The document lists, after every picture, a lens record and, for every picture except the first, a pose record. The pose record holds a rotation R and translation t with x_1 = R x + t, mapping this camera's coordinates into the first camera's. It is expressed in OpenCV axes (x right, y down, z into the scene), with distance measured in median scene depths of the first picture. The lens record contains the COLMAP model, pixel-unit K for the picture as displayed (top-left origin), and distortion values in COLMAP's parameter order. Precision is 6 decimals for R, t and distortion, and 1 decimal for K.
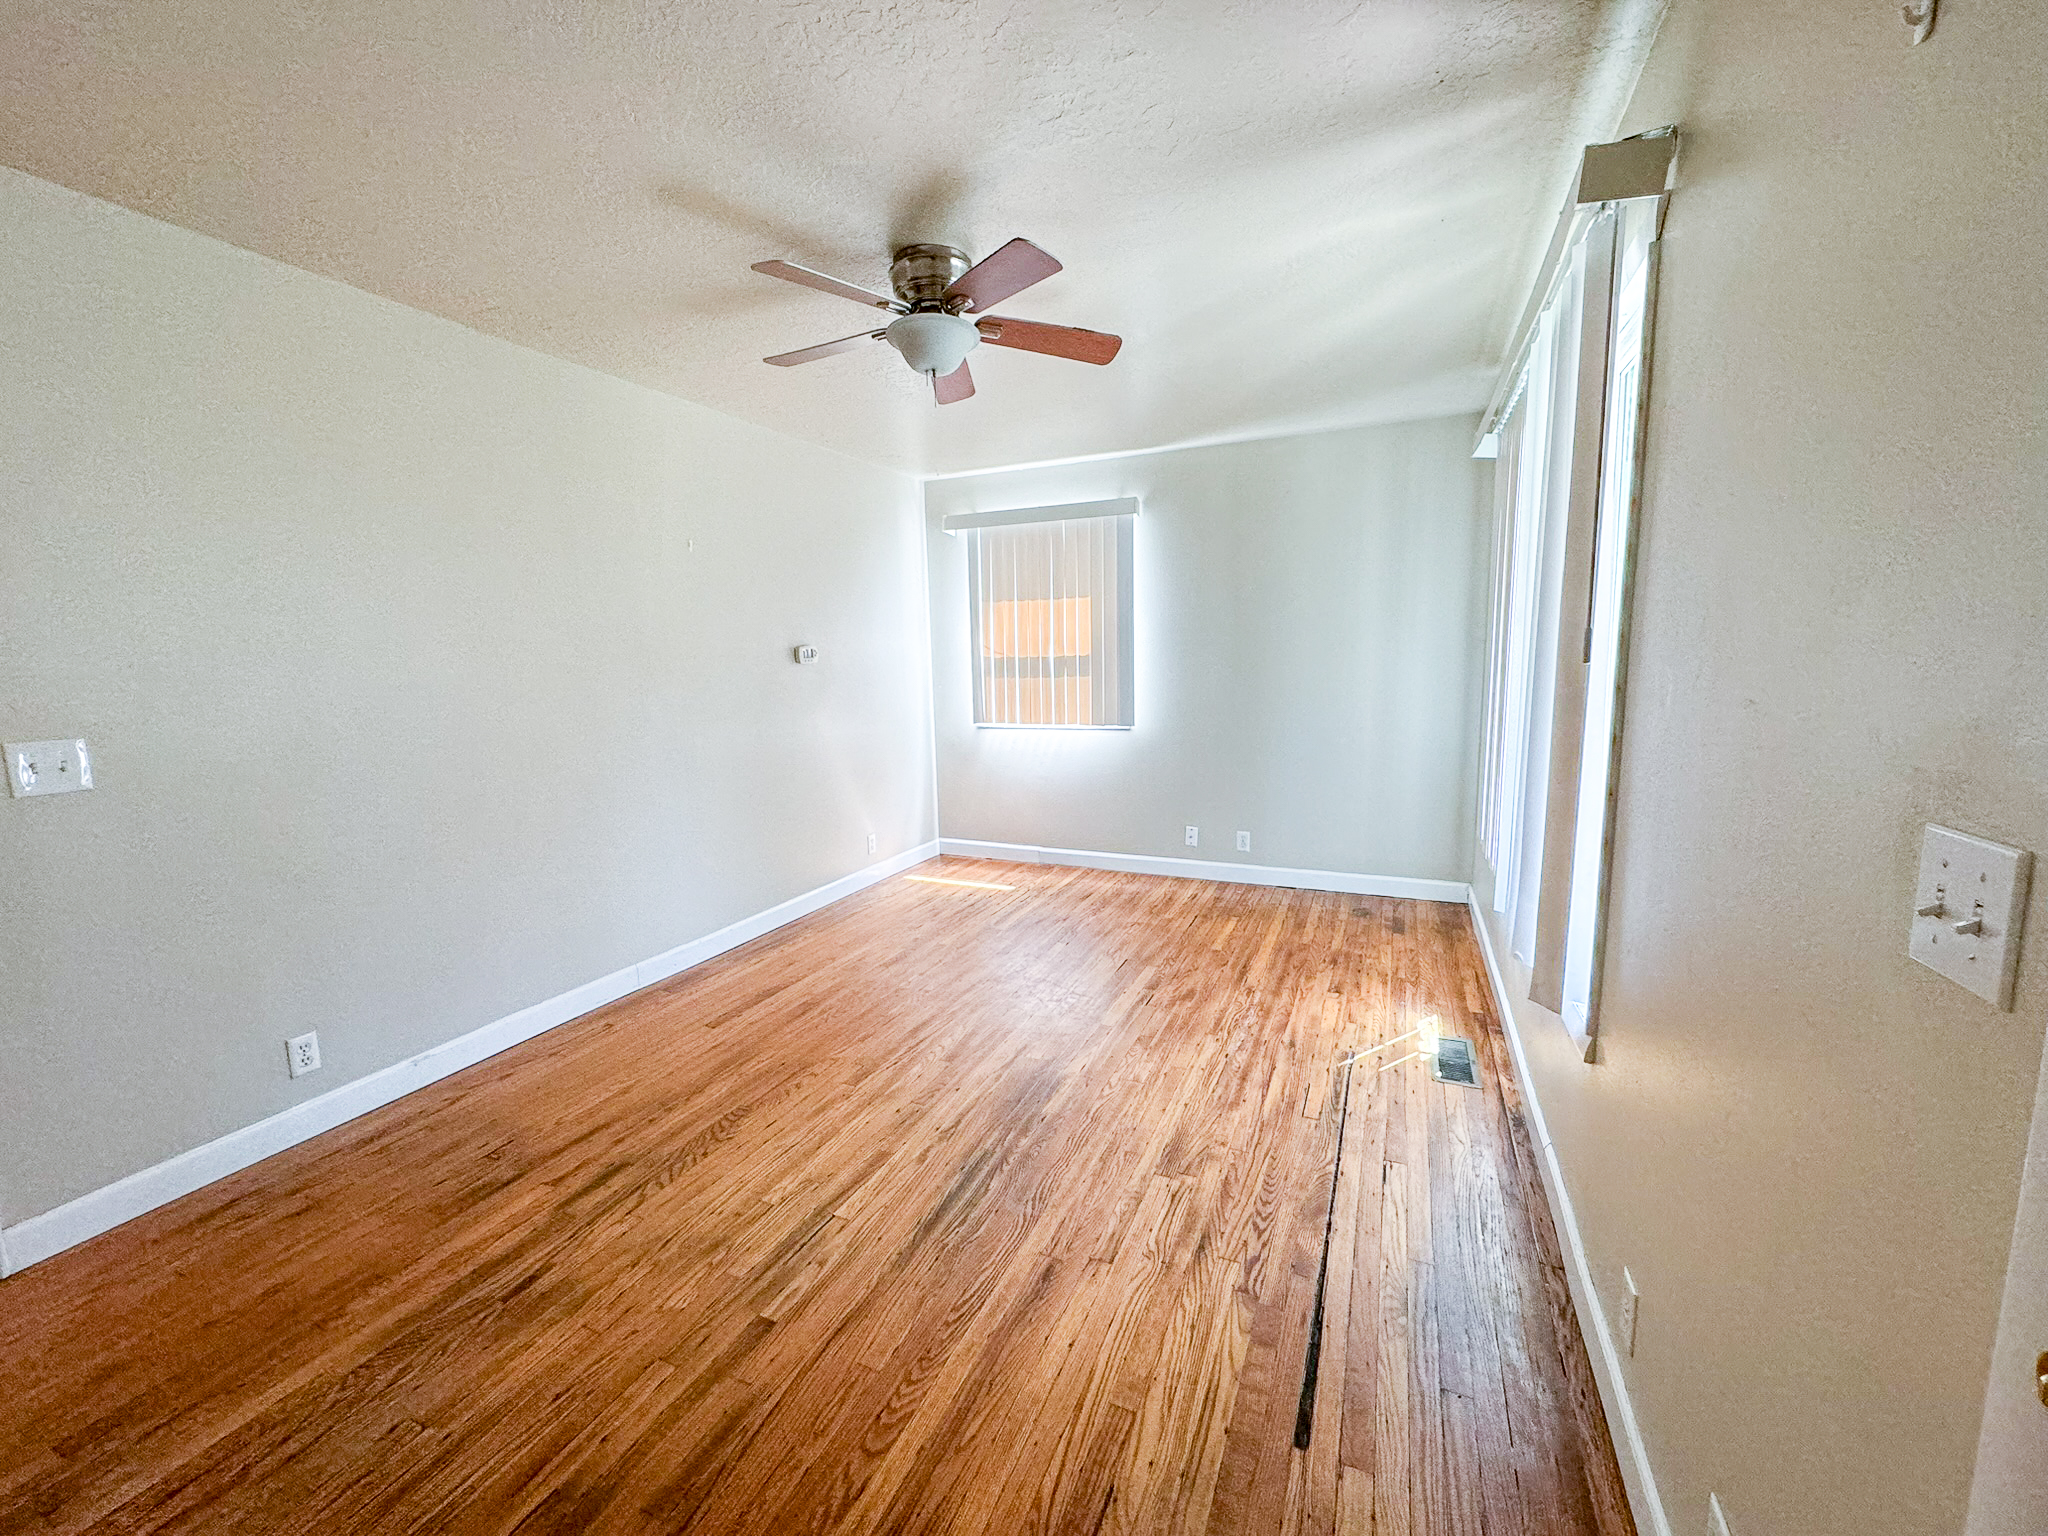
lens RADIAL K [[822.5, 0, 1024.0], [0, 822.5, 768.0], [0, 0, 1]] dist [0.001865, 0.000155]
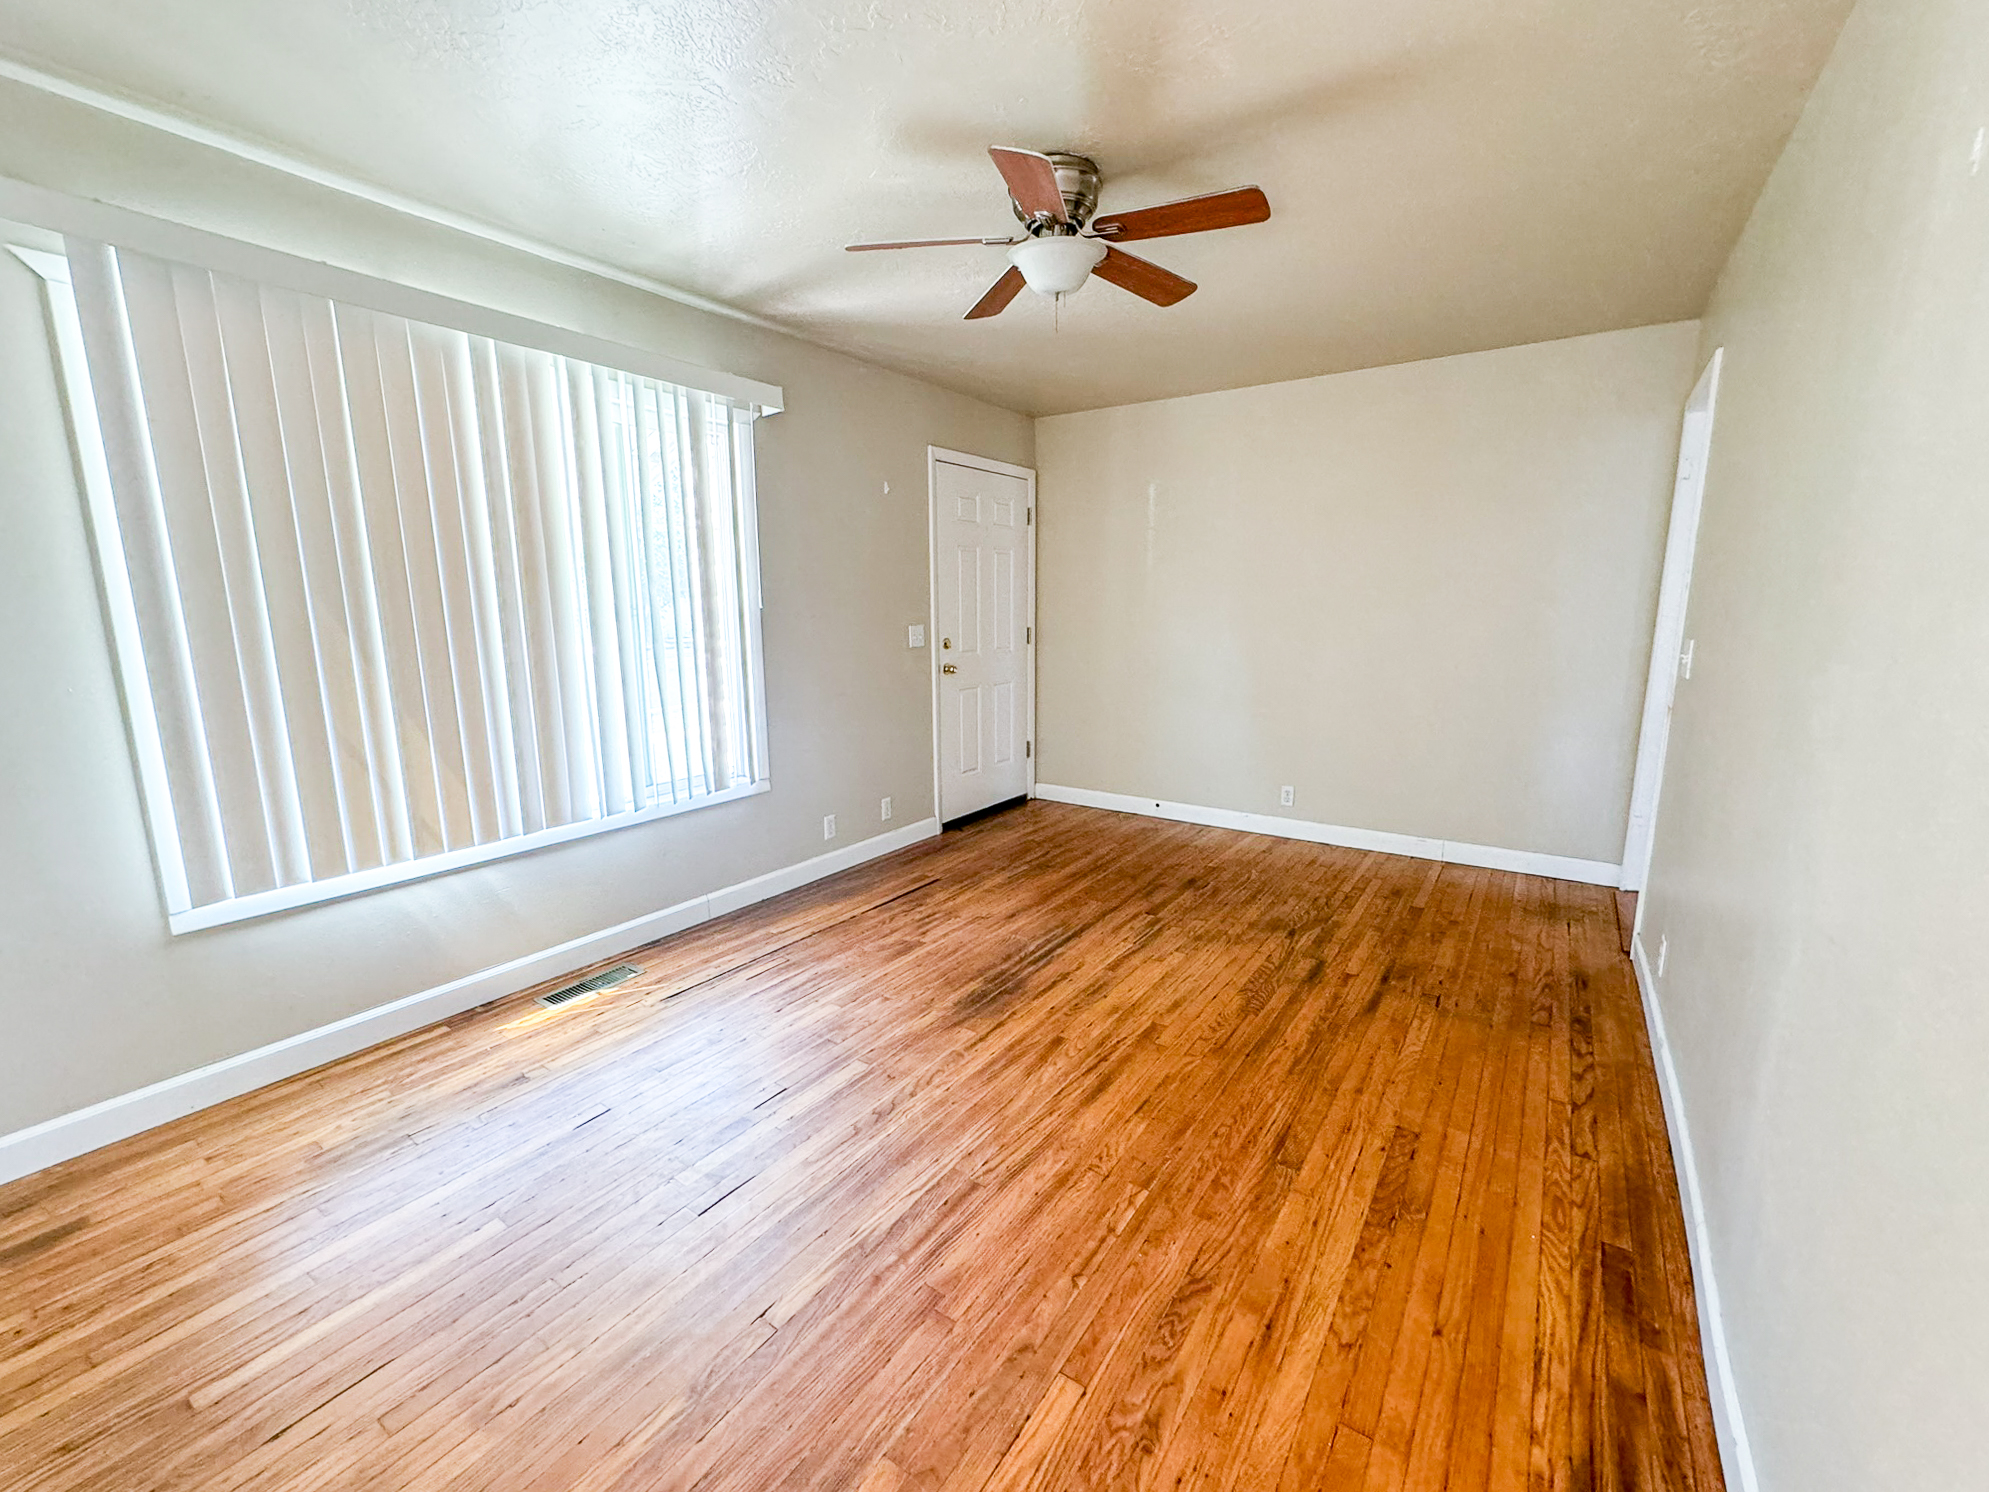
lens RADIAL K [[816.3, 0, 994.5], [0, 816.3, 746.0], [0, 0, 1]] dist [0.001078, 0.000260]
pose [[-0.983580, -0.007378, 0.180323, -0.204311], [0.048946, 0.950811, 0.305881, -0.268099], [-0.173709, 0.309685, -0.934837, 1.987424]]
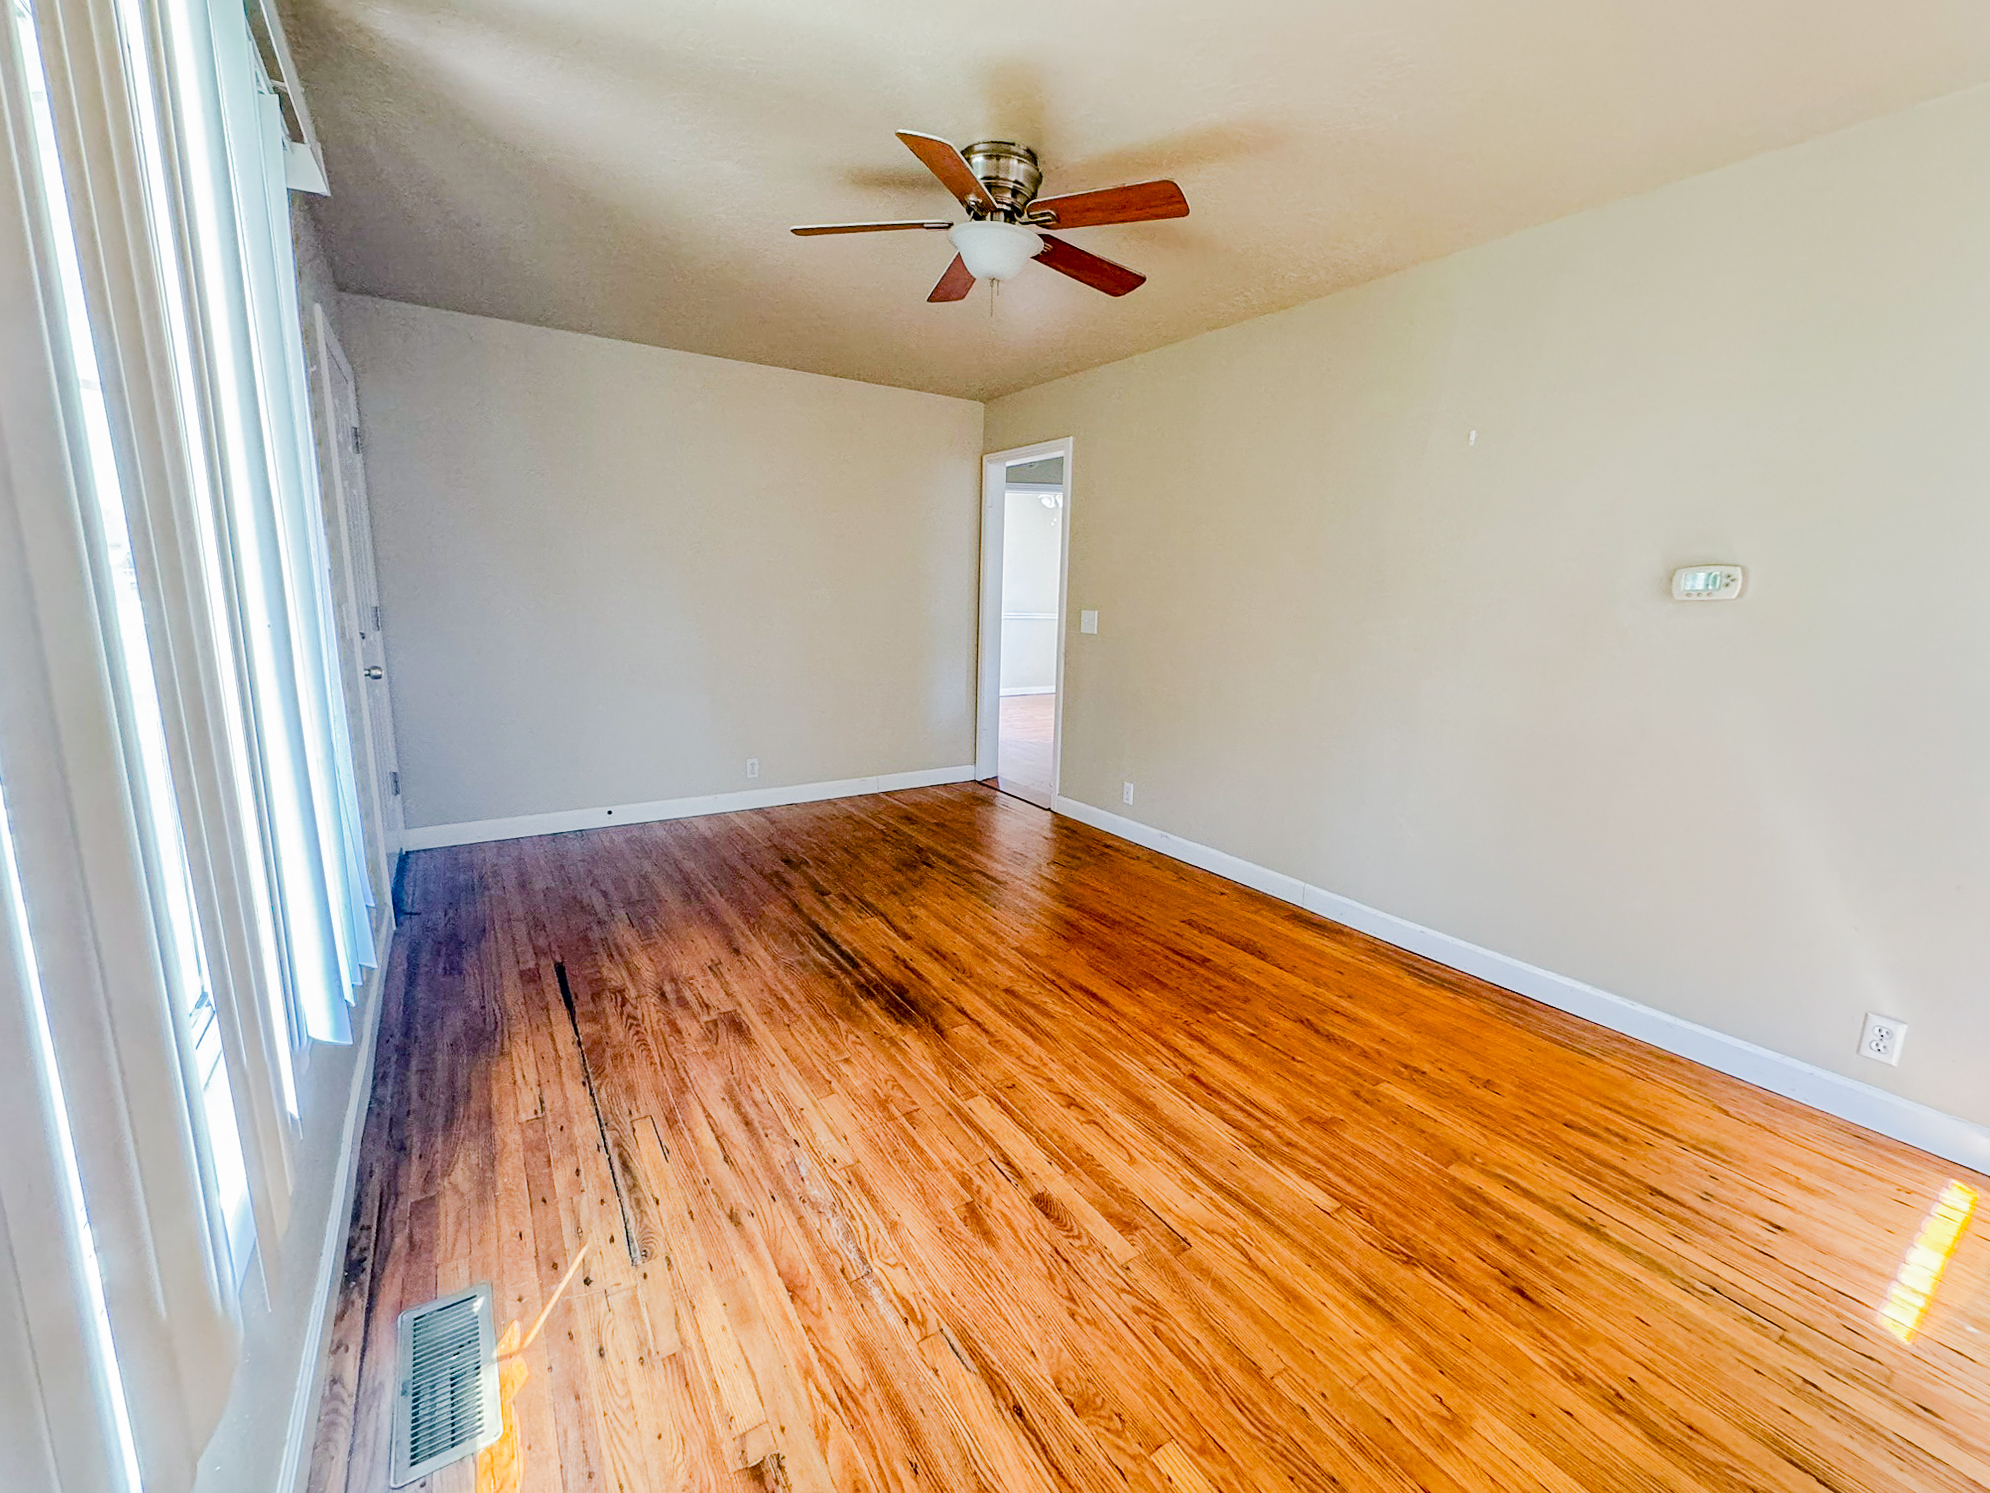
lens RADIAL K [[816.7, 0, 995.0], [0, 816.7, 746.5], [0, 0, 1]] dist [0.001078, 0.000260]
pose [[-0.536625, 0.166558, -0.827219, 0.761139], [-0.130590, 0.952122, 0.276422, -0.213655], [0.833654, 0.256361, -0.489182, 1.567562]]
